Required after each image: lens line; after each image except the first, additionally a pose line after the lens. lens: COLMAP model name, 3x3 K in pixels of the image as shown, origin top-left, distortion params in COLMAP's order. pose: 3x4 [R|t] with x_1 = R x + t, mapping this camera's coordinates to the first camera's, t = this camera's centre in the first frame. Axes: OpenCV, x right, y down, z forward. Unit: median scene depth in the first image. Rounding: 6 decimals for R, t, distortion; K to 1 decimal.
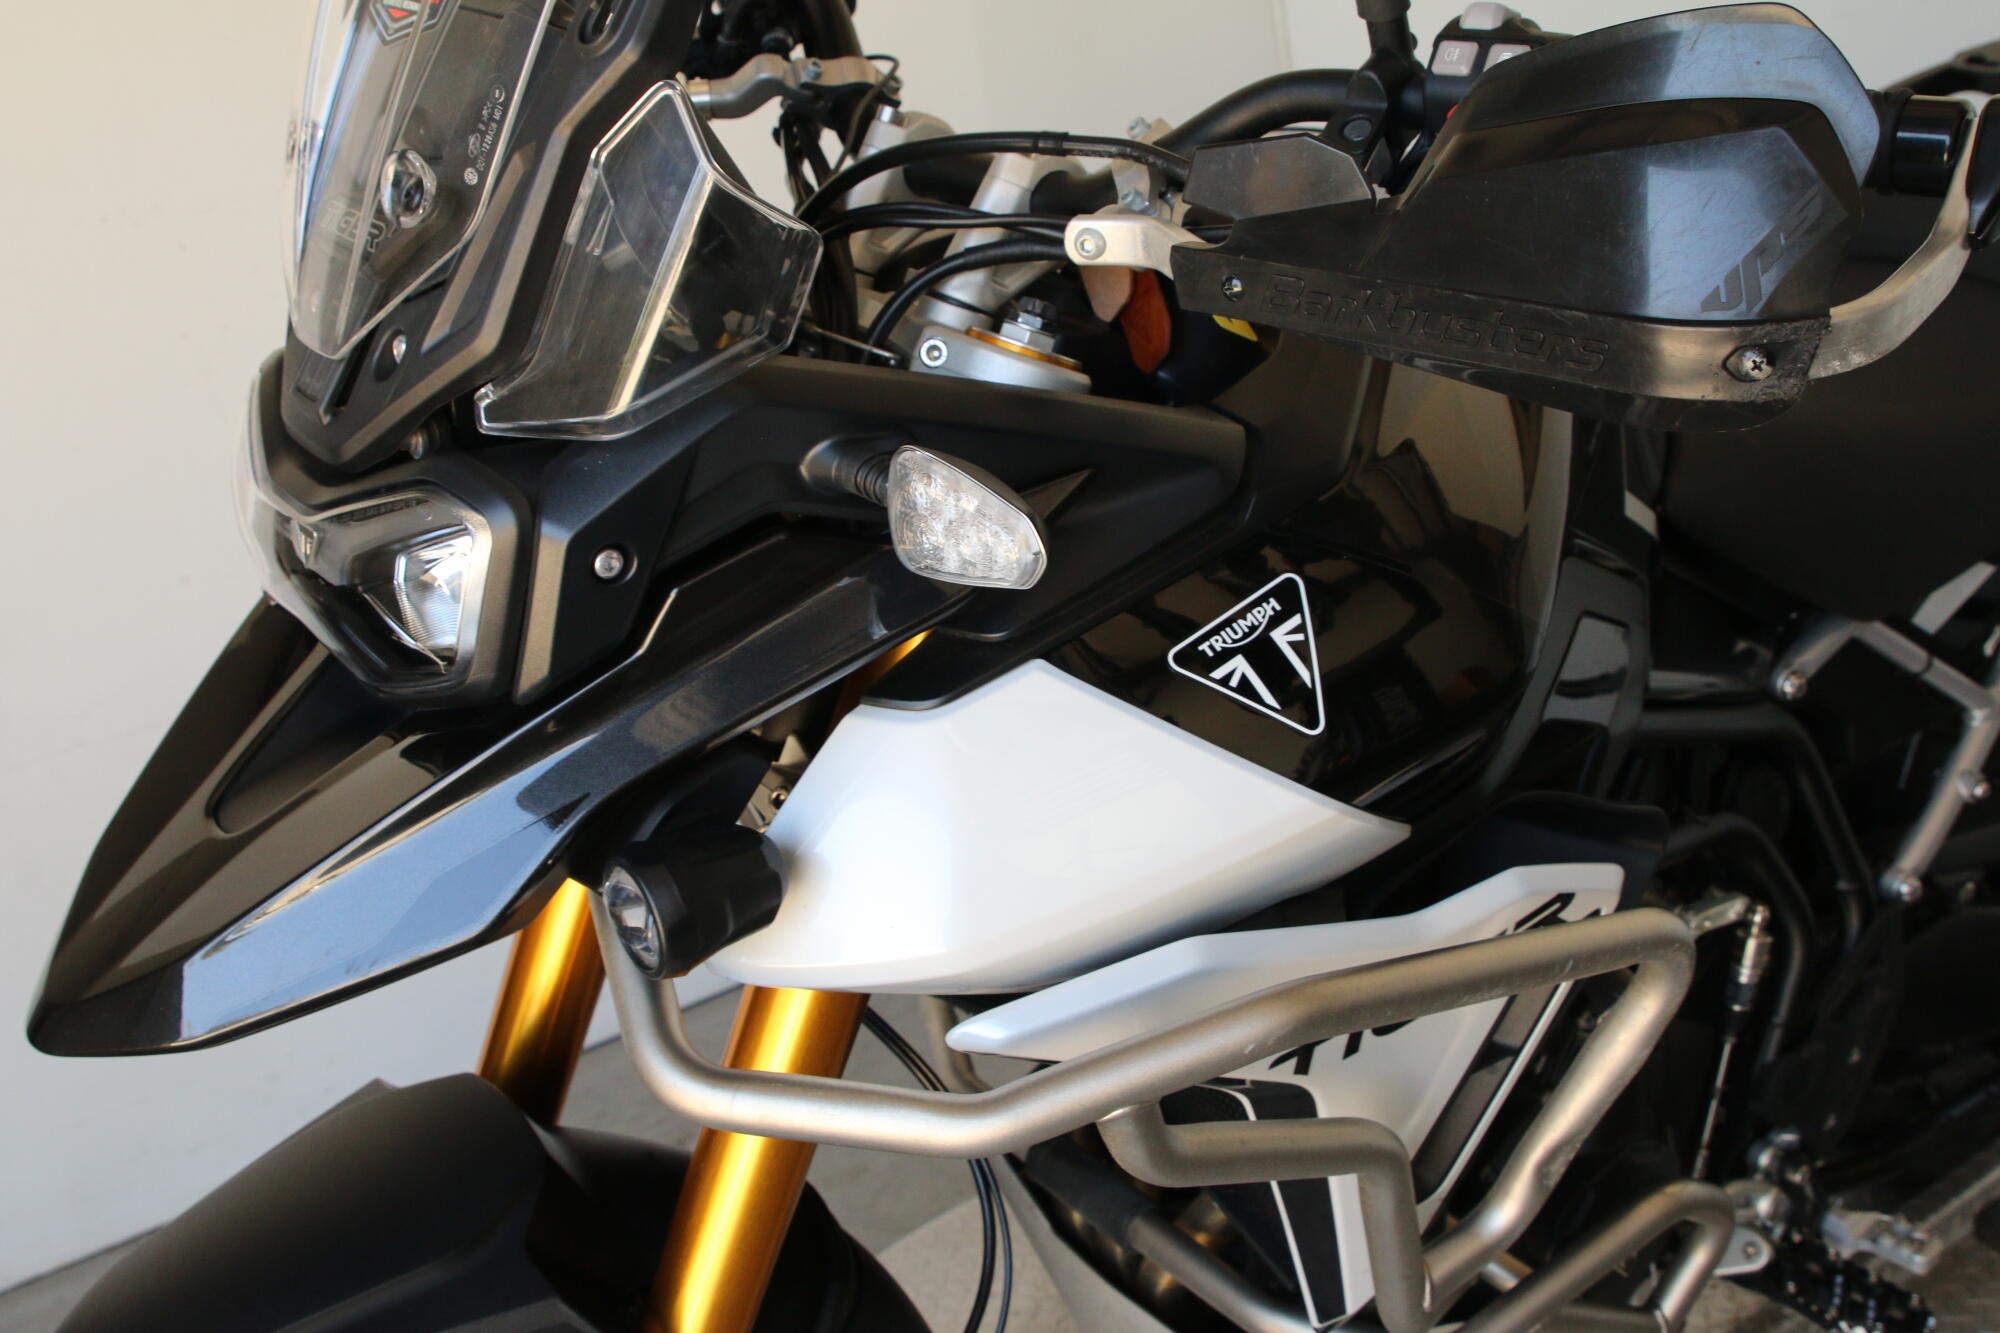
lens RADIAL K [[2179.9, 0, 997.0], [0, 2179.9, 658.3], [0, 0, 1]] dist [-0.103120, 0.000000]
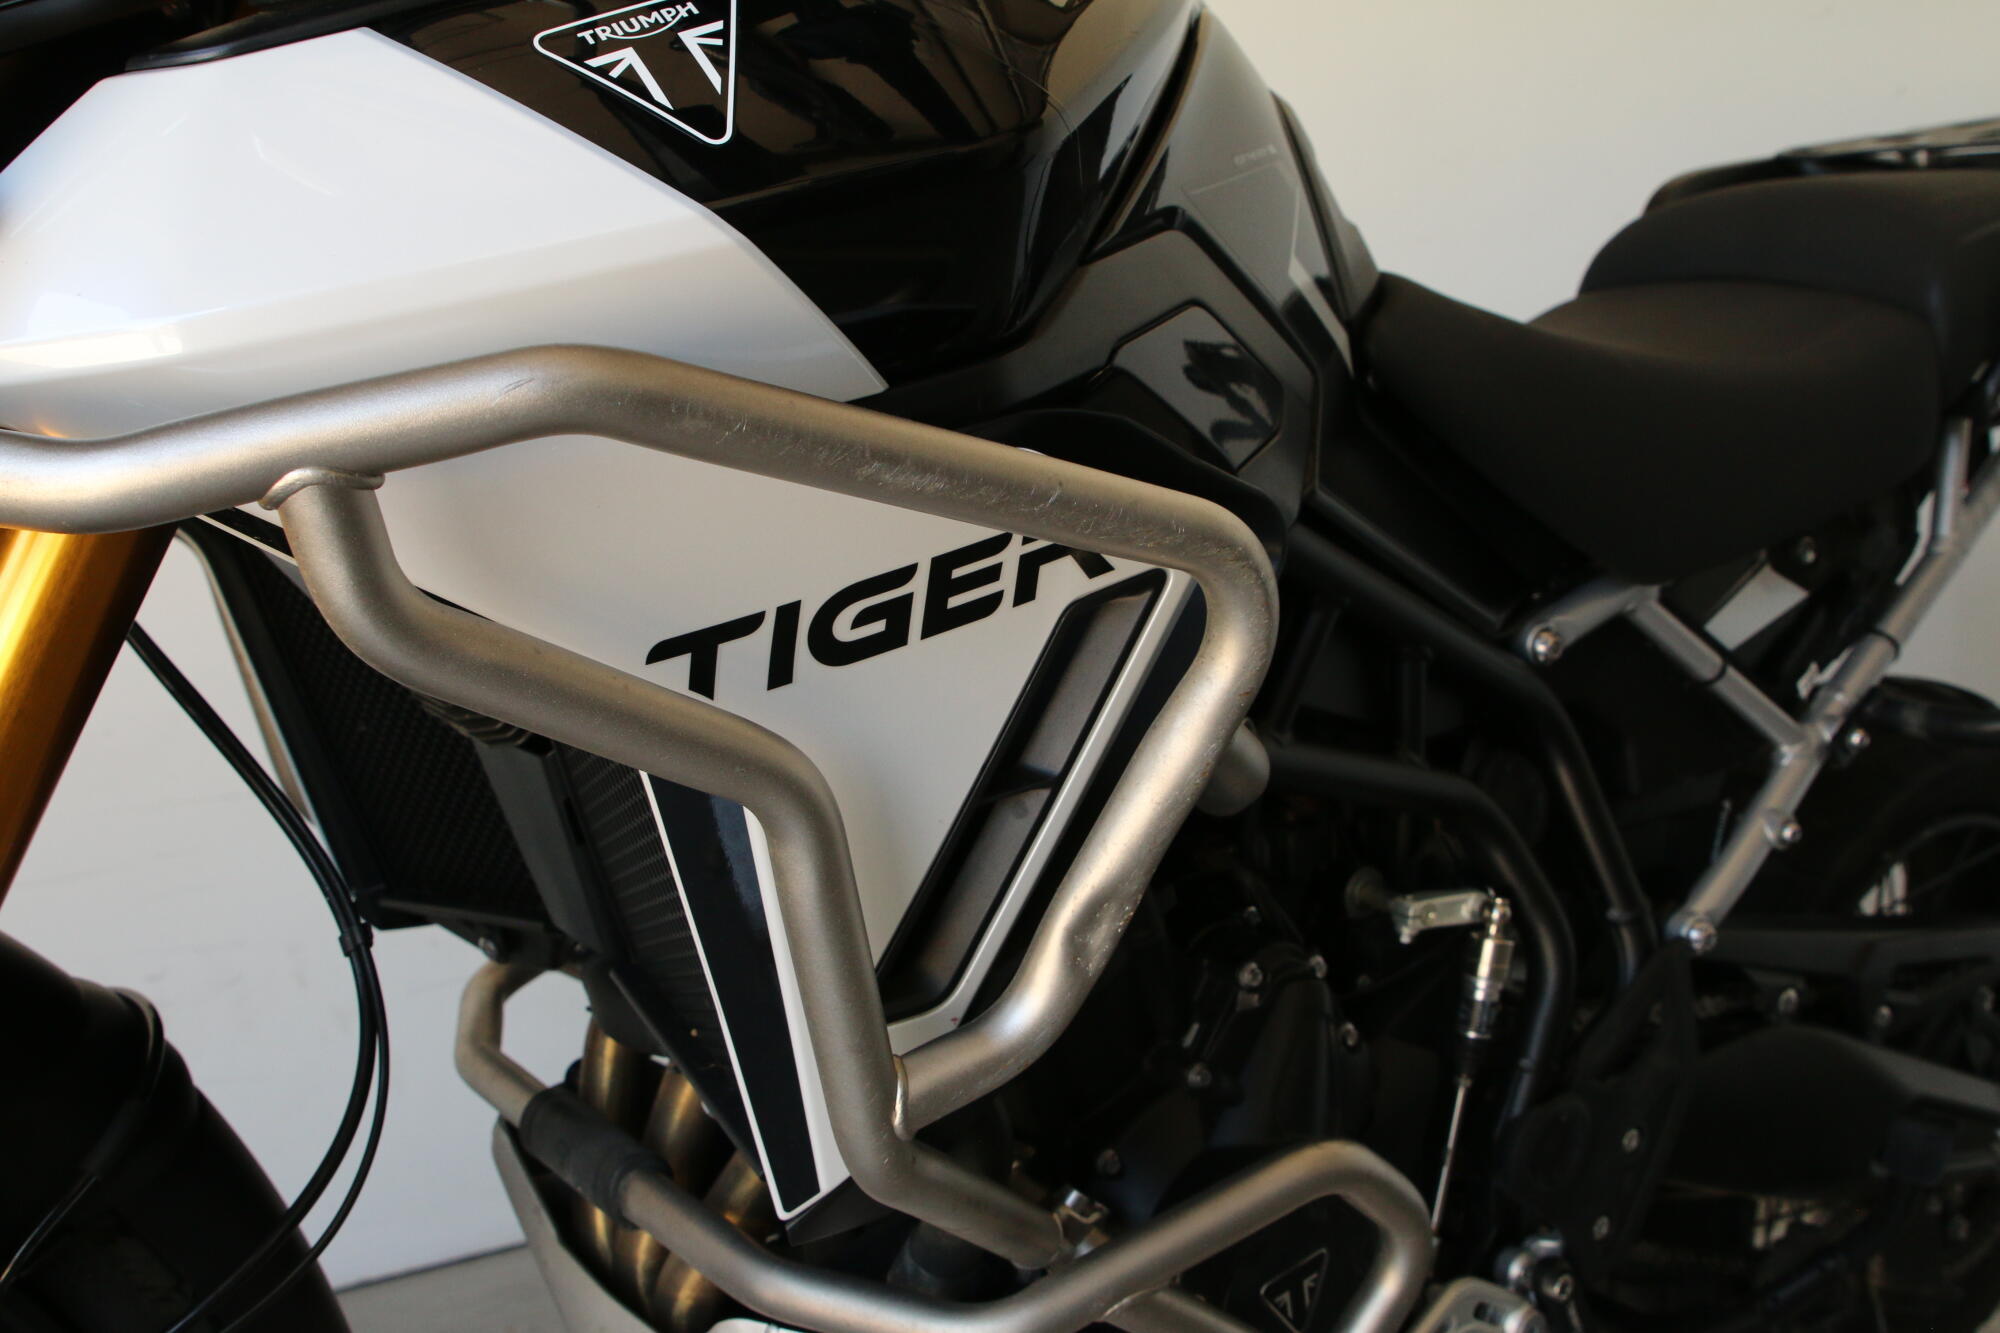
lens RADIAL K [[2179.9, 0, 982.1], [0, 2179.9, 625.7], [0, 0, 1]] dist [-0.103120, 0.000000]
pose [[0.997025, 0.076931, 0.004749, 0.152486], [-0.073386, 0.966312, -0.246689, 0.228493], [-0.023567, 0.245607, 0.969083, 0.202793]]
